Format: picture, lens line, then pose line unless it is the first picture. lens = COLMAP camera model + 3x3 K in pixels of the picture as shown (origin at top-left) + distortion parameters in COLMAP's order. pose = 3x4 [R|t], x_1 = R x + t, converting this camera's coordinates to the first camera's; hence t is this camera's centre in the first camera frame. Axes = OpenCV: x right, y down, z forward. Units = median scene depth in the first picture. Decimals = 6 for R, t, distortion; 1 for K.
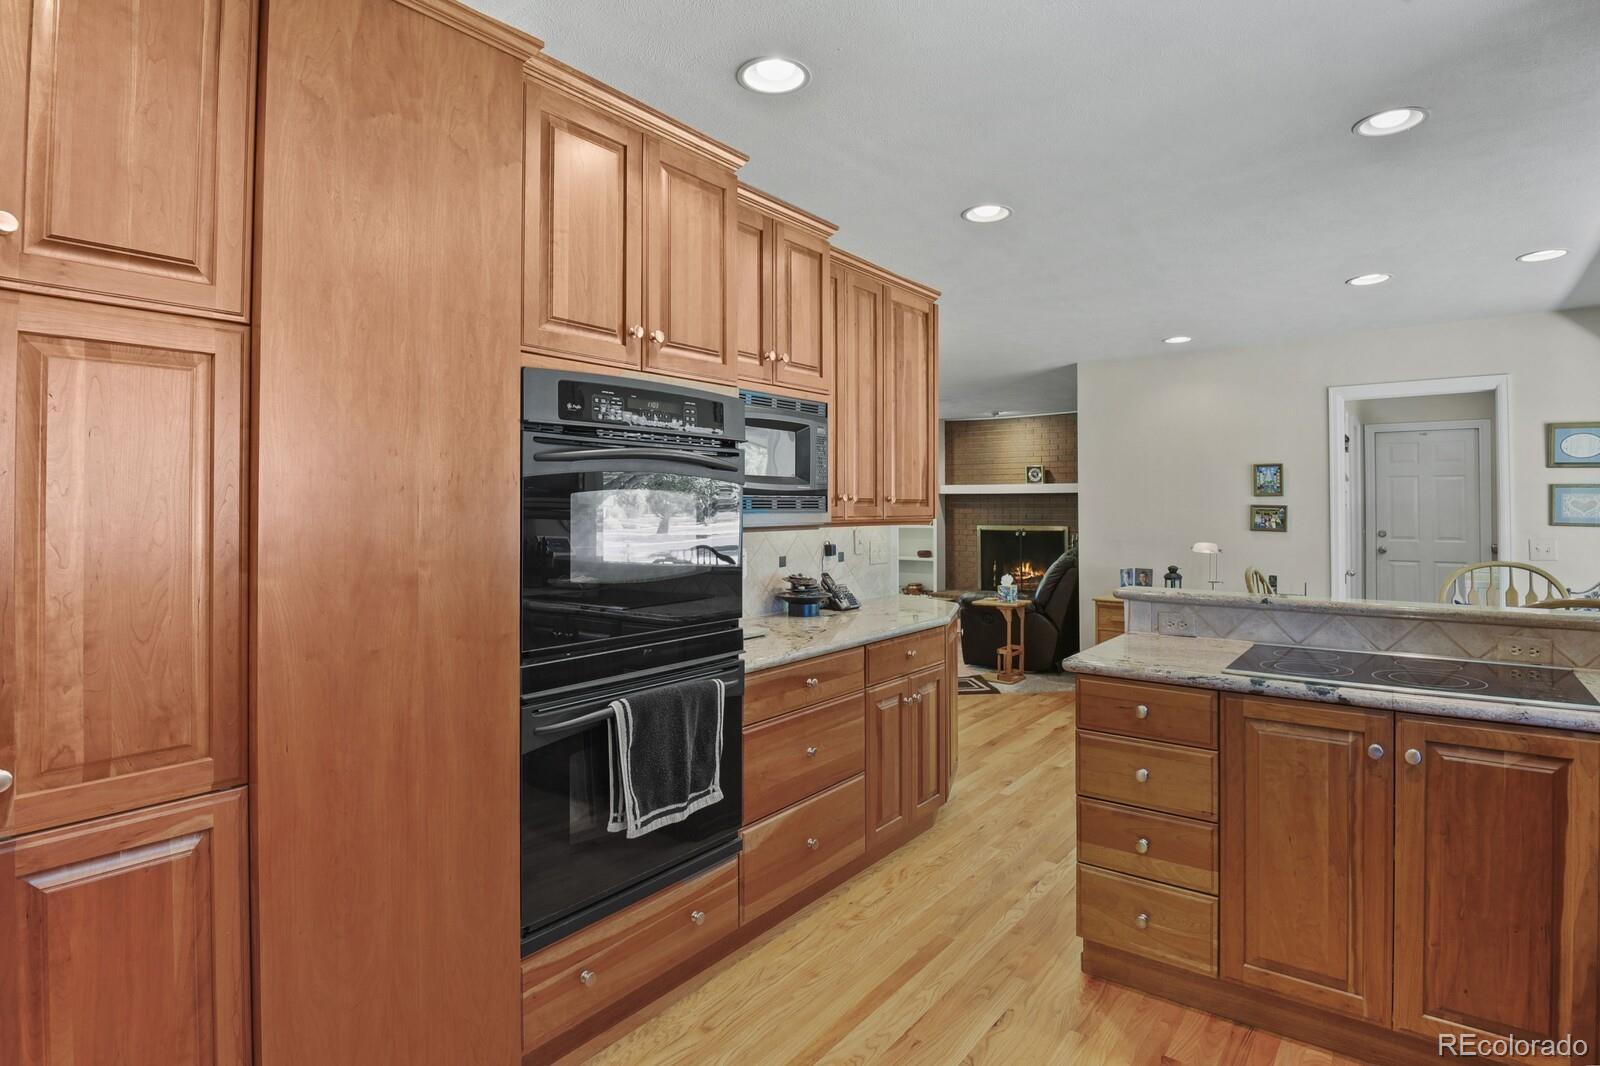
lens RADIAL K [[819.5, 0, 800.7], [0, 819.5, 496.9], [0, 0, 1]] dist [-0.035237, 0.000010]
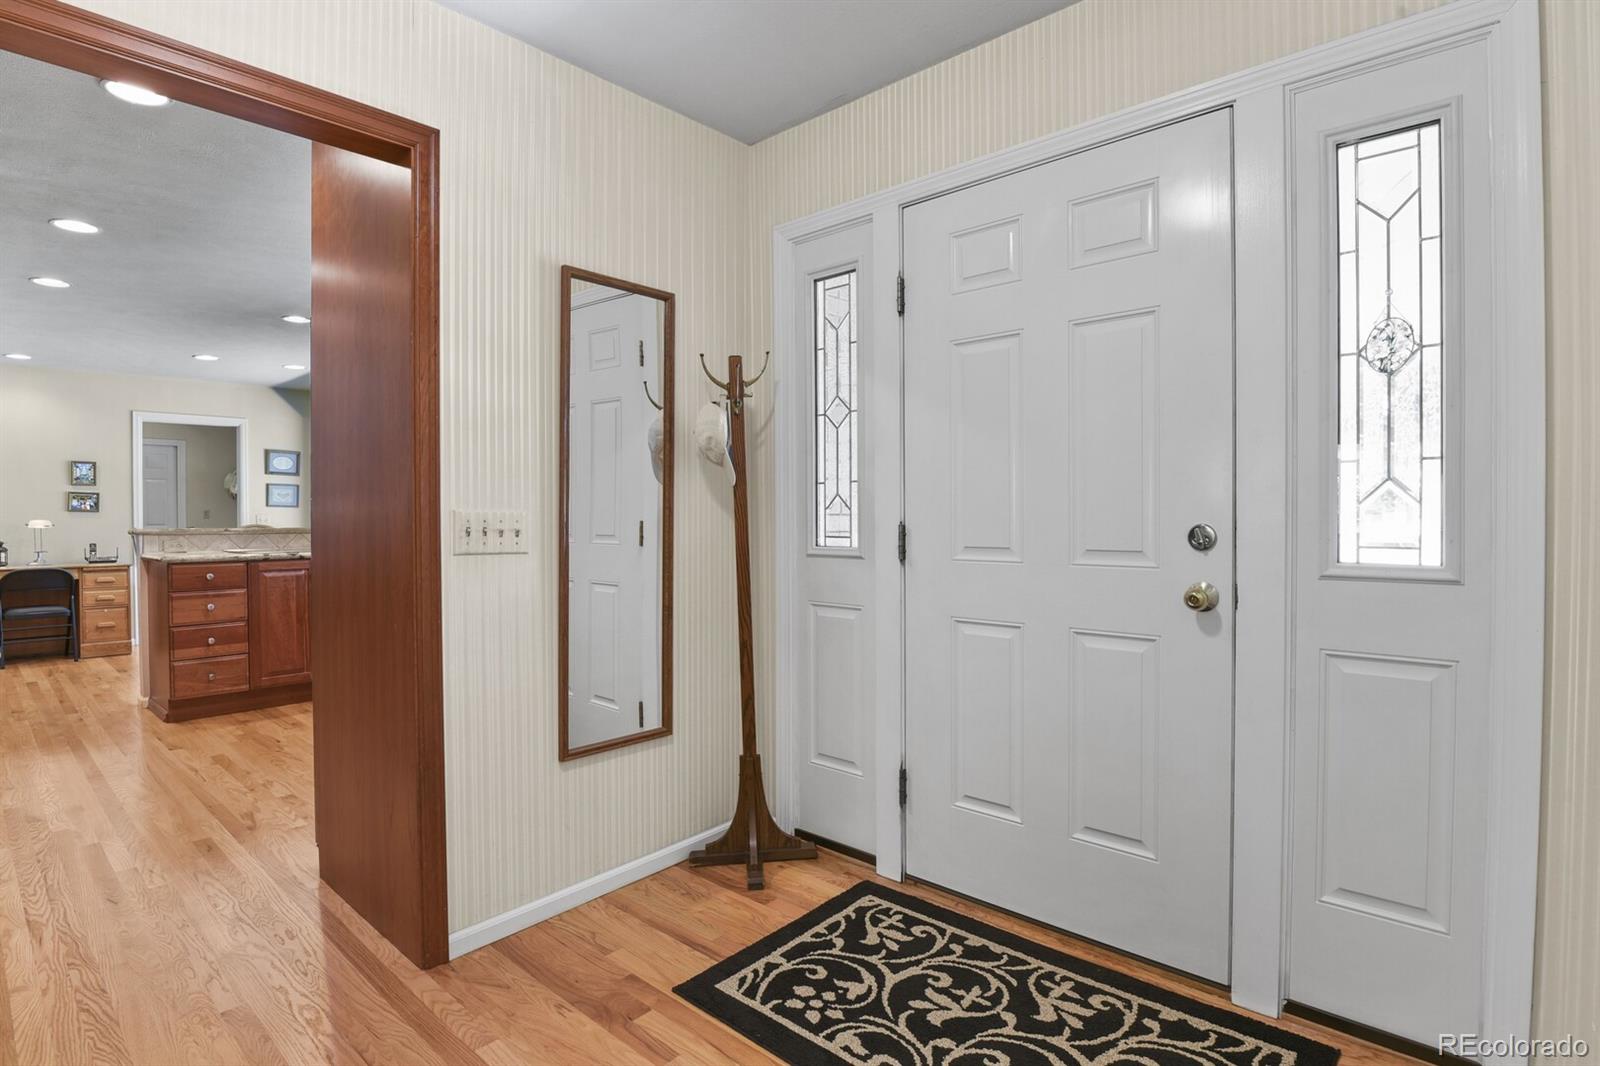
lens RADIAL K [[799.2, 0, 809.1], [0, 799.2, 520.9], [0, 0, 1]] dist [-0.028538, -0.000131]
pose [[0.068793, -0.006741, 0.997608, -0.655550], [-0.006913, 0.999950, 0.007233, 0.041773], [-0.997607, -0.007394, 0.068743, -0.297997]]
